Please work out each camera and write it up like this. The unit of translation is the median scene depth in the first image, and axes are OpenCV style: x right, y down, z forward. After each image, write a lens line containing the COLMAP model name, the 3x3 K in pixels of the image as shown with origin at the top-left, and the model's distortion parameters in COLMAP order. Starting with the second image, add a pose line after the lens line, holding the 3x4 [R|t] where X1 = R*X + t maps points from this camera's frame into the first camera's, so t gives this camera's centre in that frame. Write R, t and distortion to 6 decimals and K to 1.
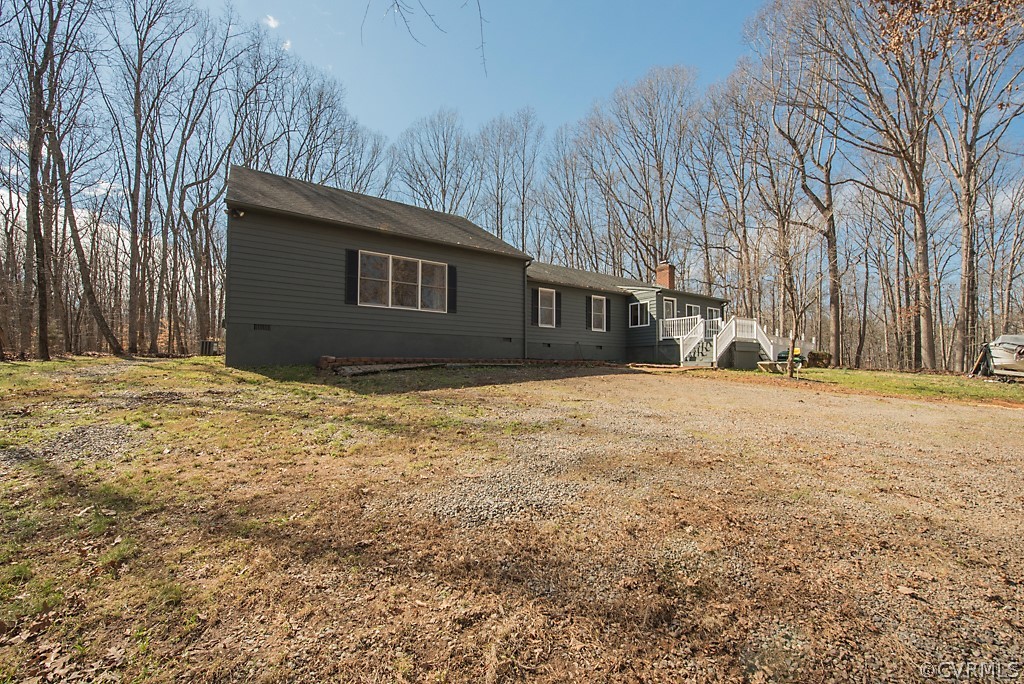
lens RADIAL K [[416.3, 0, 506.7], [0, 416.3, 357.8], [0, 0, 1]] dist [-0.012423, -0.002137]
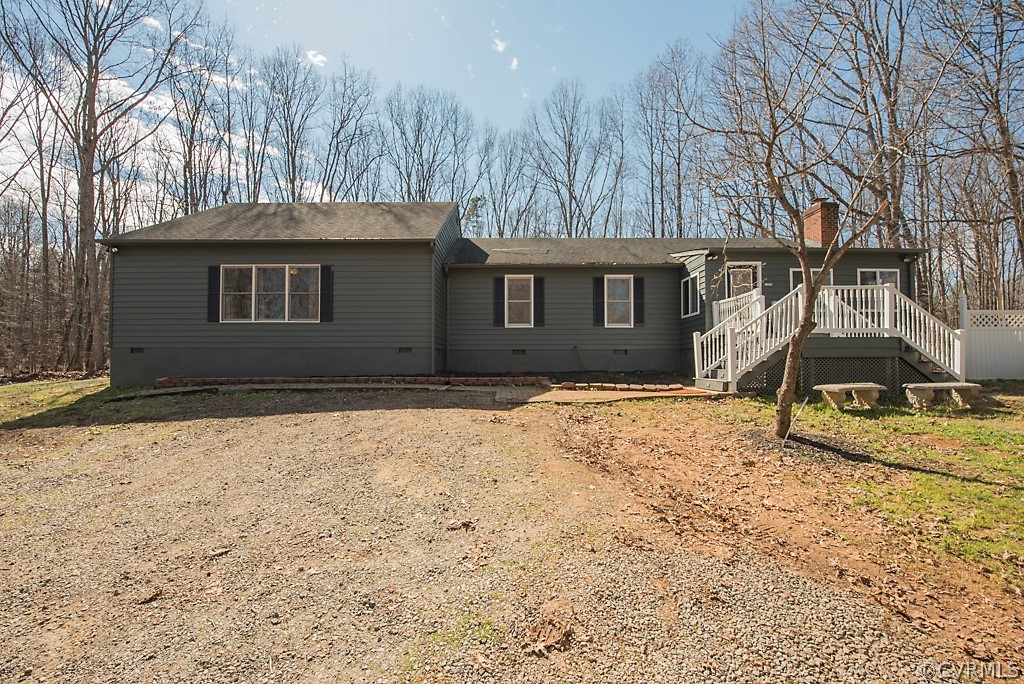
lens RADIAL K [[416.3, 0, 507.8], [0, 416.3, 357.1], [0, 0, 1]] dist [-0.012423, -0.002137]
pose [[0.830825, -0.016535, -0.556289, 0.491692], [0.019076, 0.999817, -0.001228, -0.021595], [0.556207, -0.009592, 0.830988, 0.386488]]
